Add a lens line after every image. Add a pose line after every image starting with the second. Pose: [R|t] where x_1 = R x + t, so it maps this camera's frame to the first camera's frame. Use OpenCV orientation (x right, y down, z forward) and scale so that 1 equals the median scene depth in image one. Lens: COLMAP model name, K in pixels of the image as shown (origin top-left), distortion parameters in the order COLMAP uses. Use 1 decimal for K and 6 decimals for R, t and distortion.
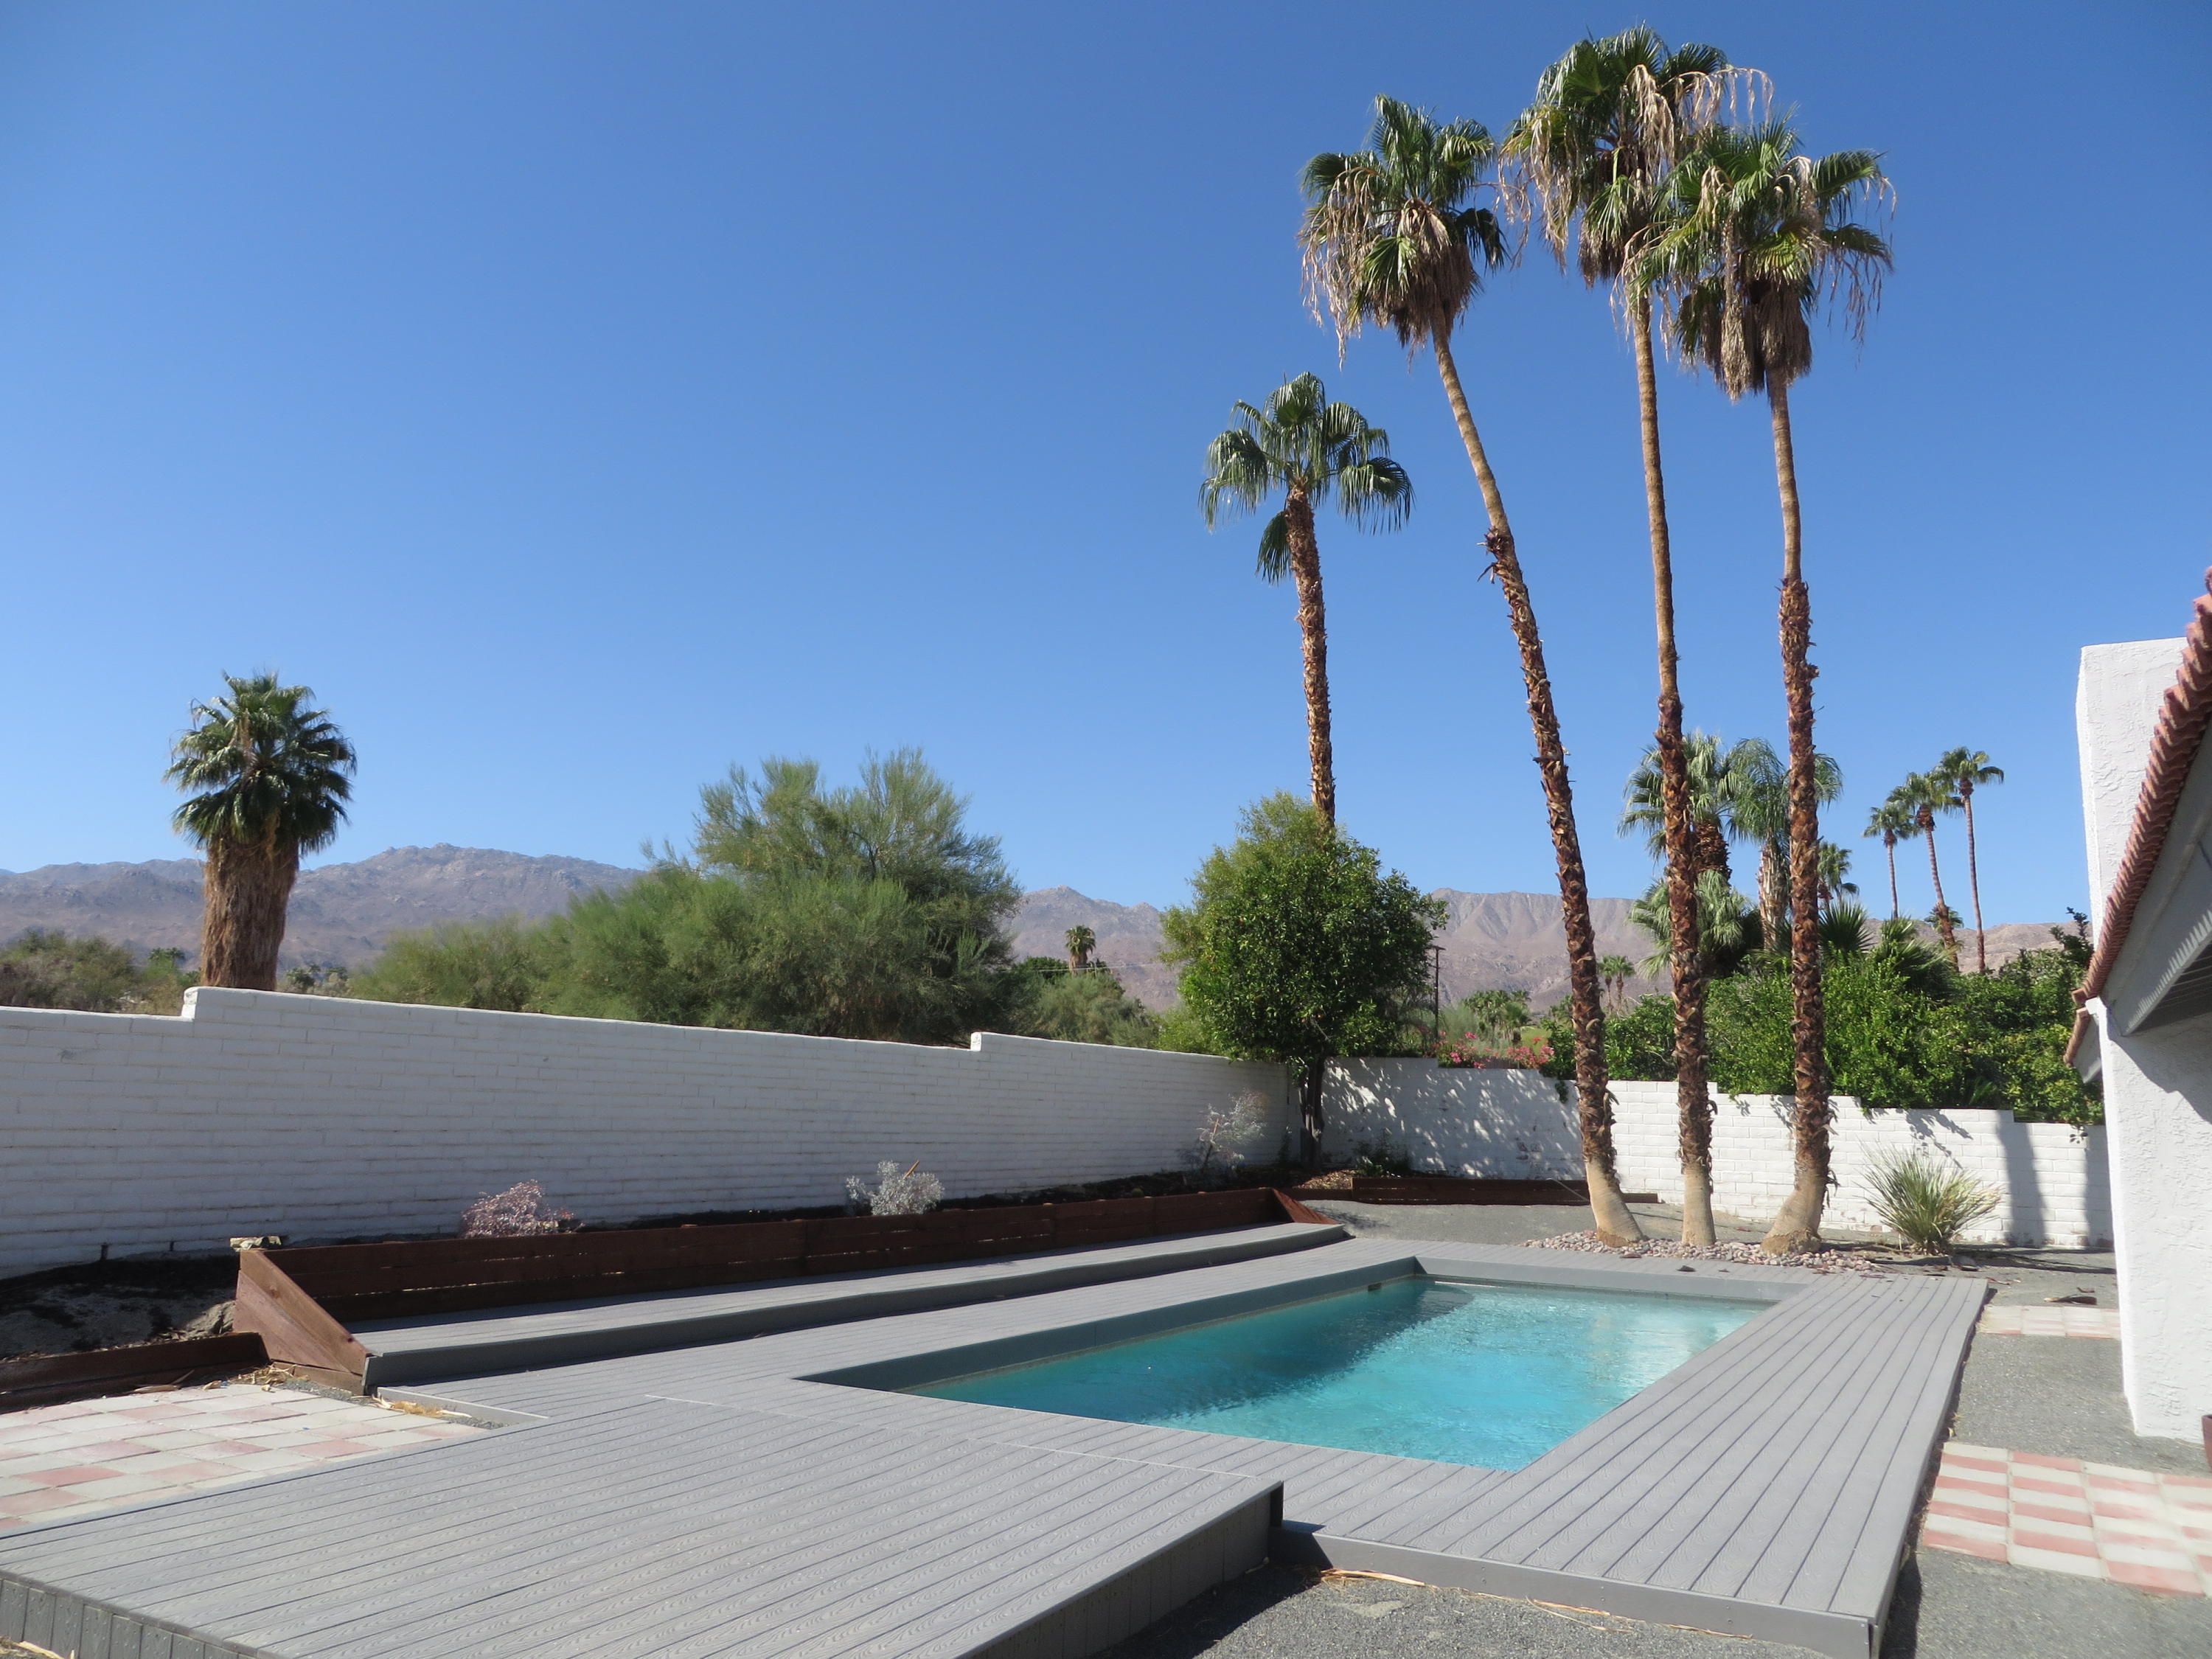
lens RADIAL K [[1656.1, 0, 1107.4], [0, 1656.1, 831.7], [0, 0, 1]] dist [-0.019829, 0.007223]
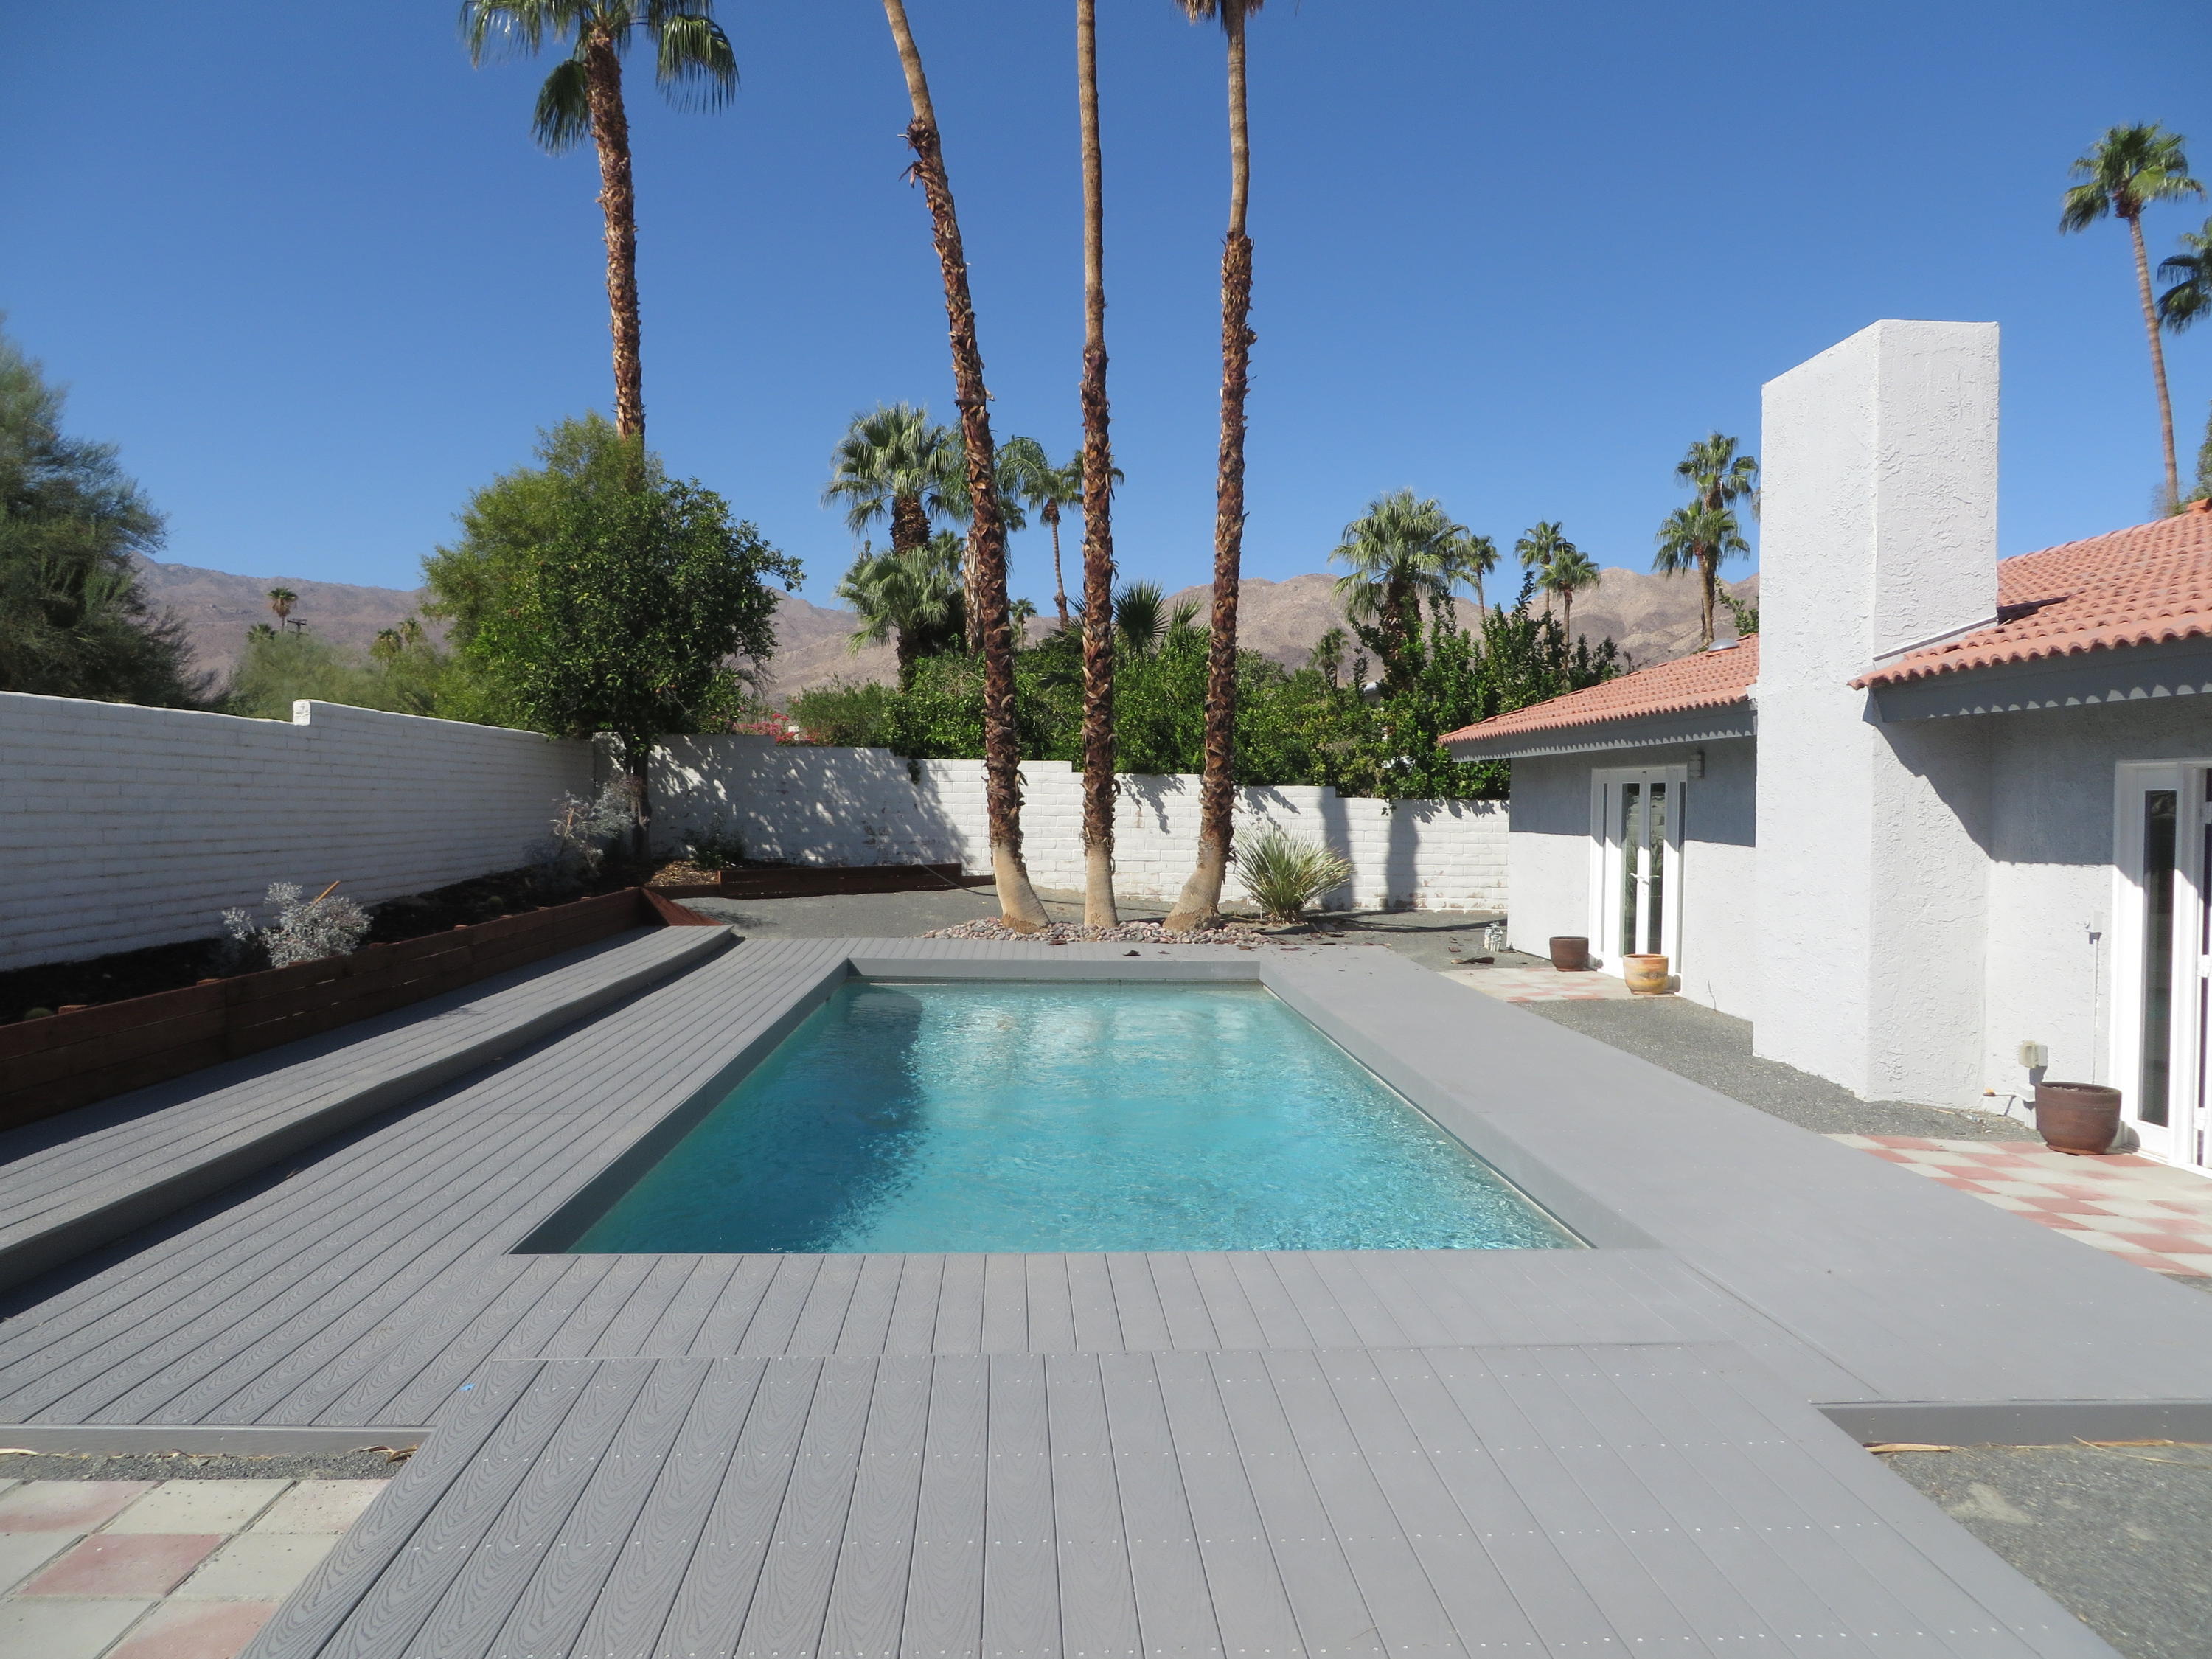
lens RADIAL K [[1656.1, 0, 1109.4], [0, 1656.1, 832.0], [0, 0, 1]] dist [-0.019829, 0.007223]
pose [[0.850366, -0.028058, 0.525444, -0.139515], [-0.074758, 0.982006, 0.173423, 0.022295], [-0.520855, -0.186754, 0.832967, 0.171667]]
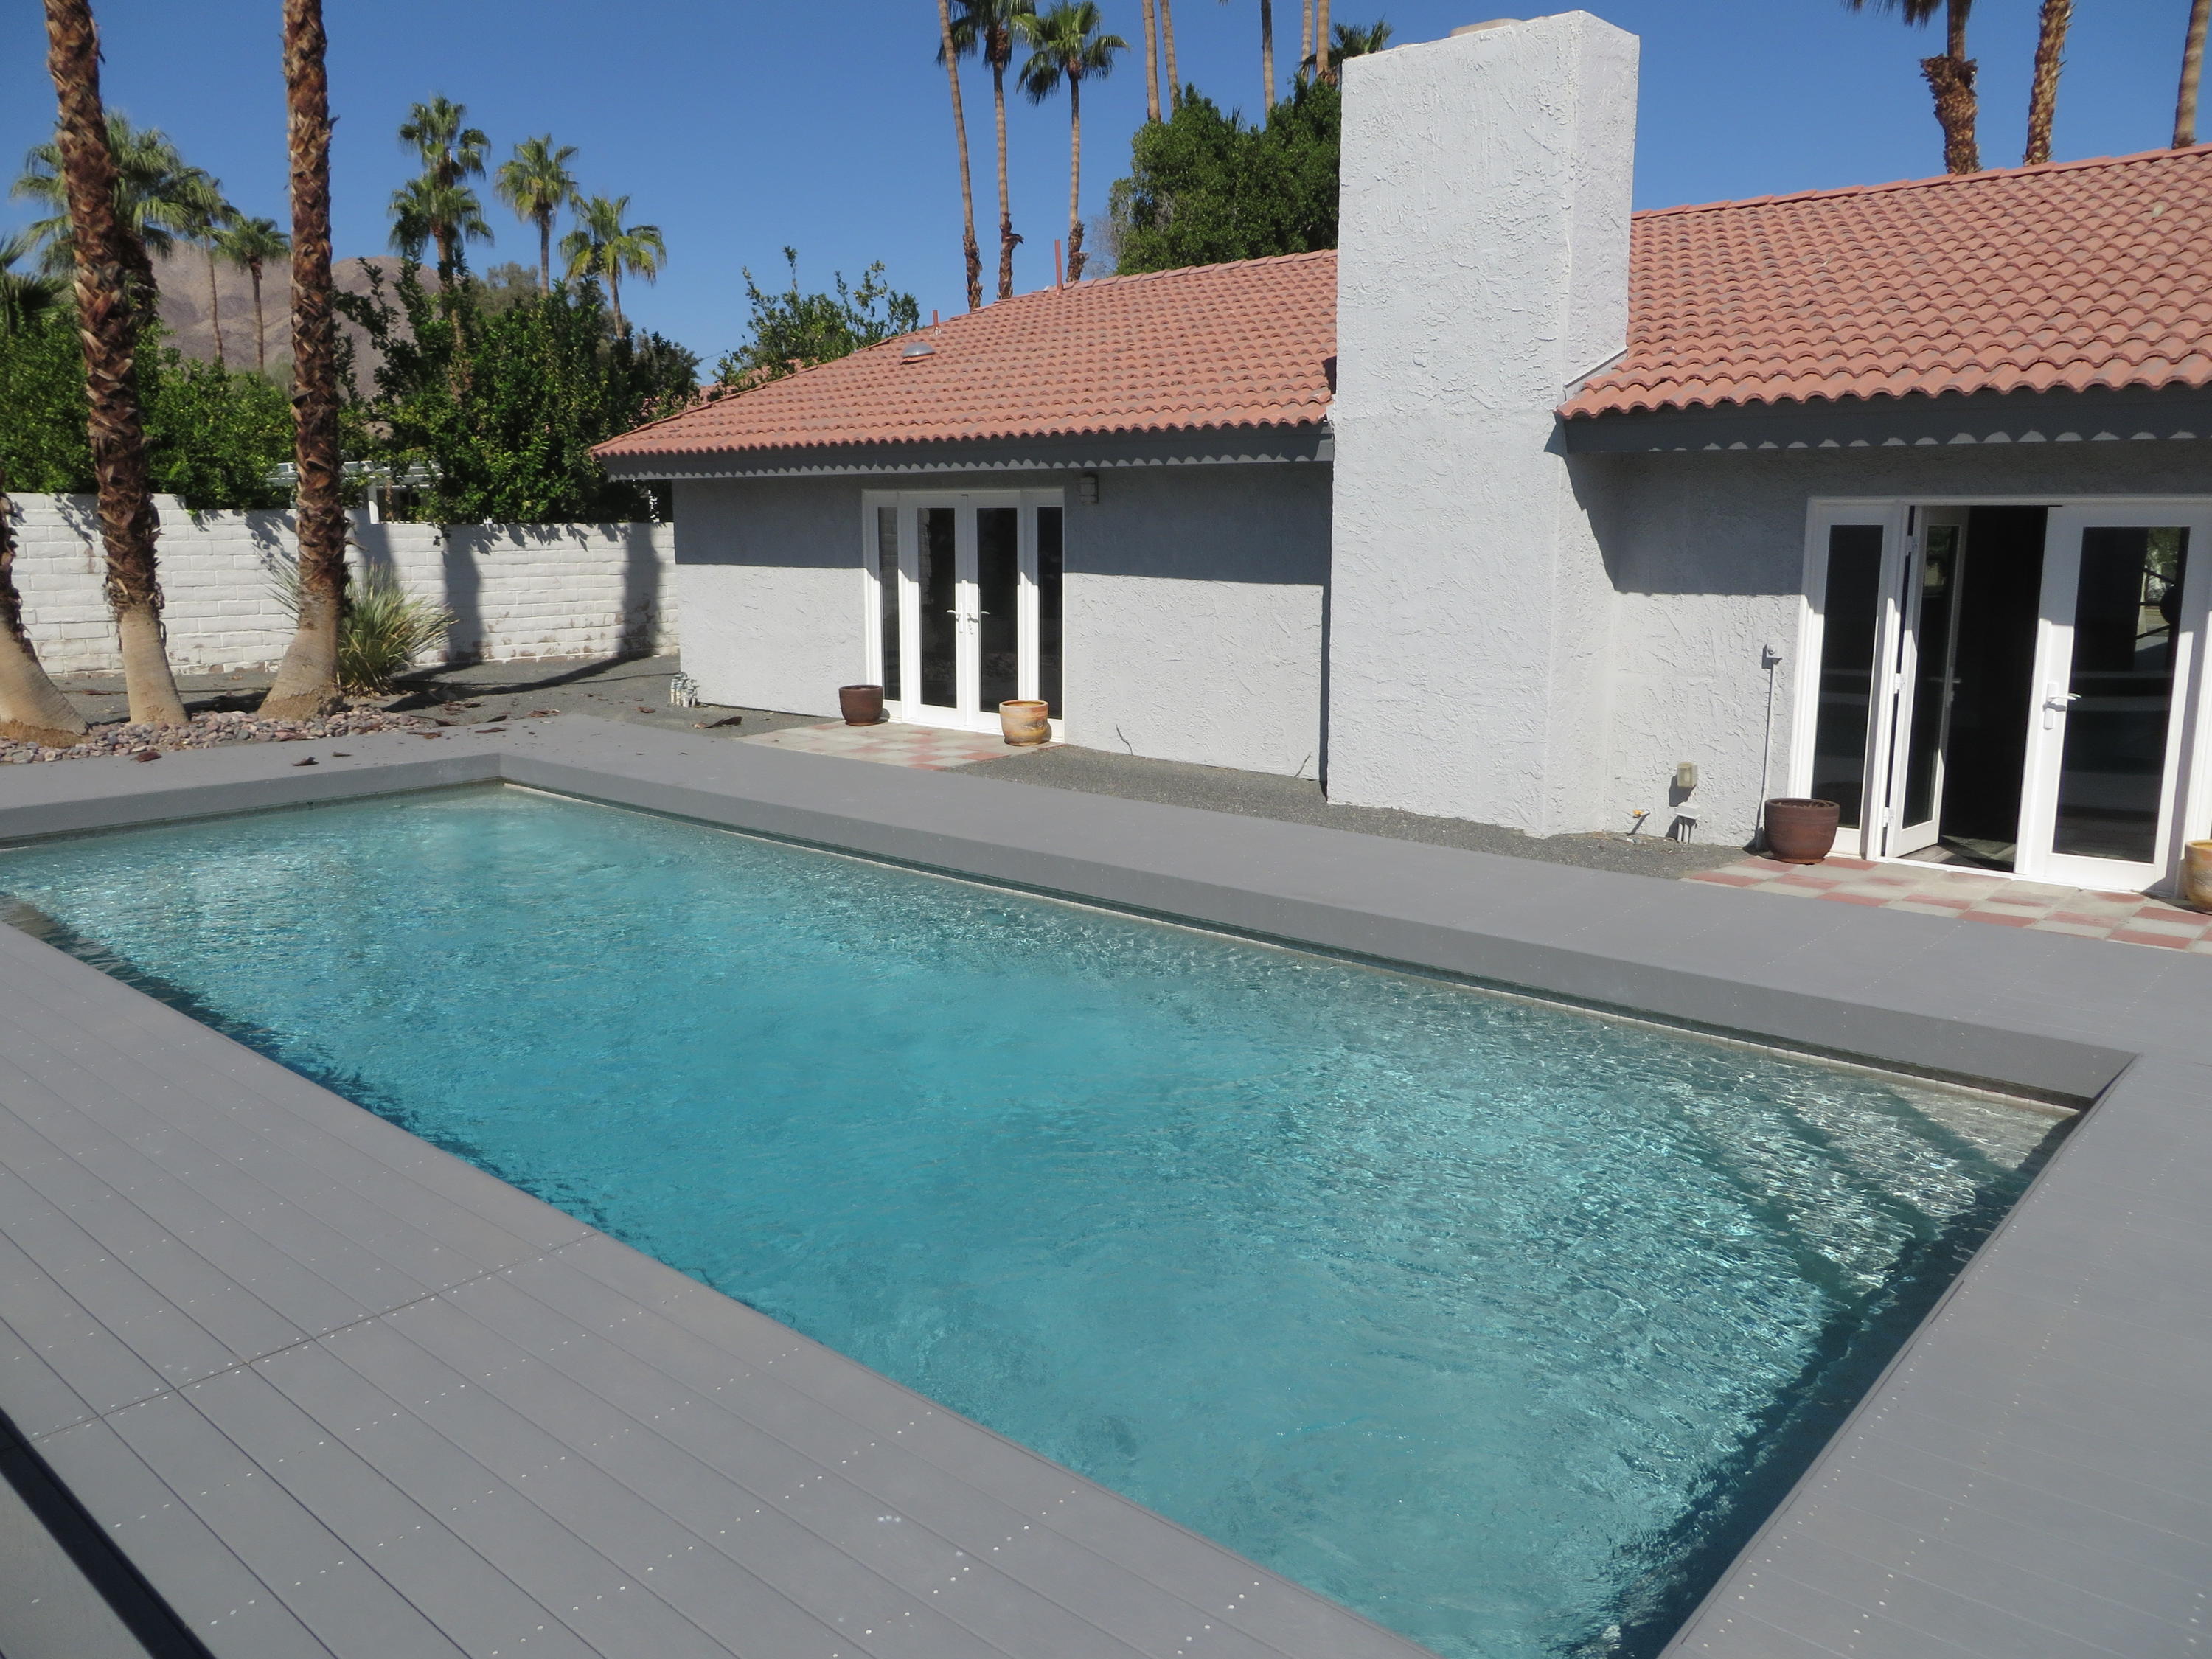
lens RADIAL K [[1656.1, 0, 1113.4], [0, 1656.1, 835.6], [0, 0, 1]] dist [-0.019829, 0.007223]
pose [[0.217954, -0.213471, 0.952327, -0.186827], [-0.154836, 0.955864, 0.249700, 0.060652], [-0.963598, -0.201877, 0.175281, 0.456391]]
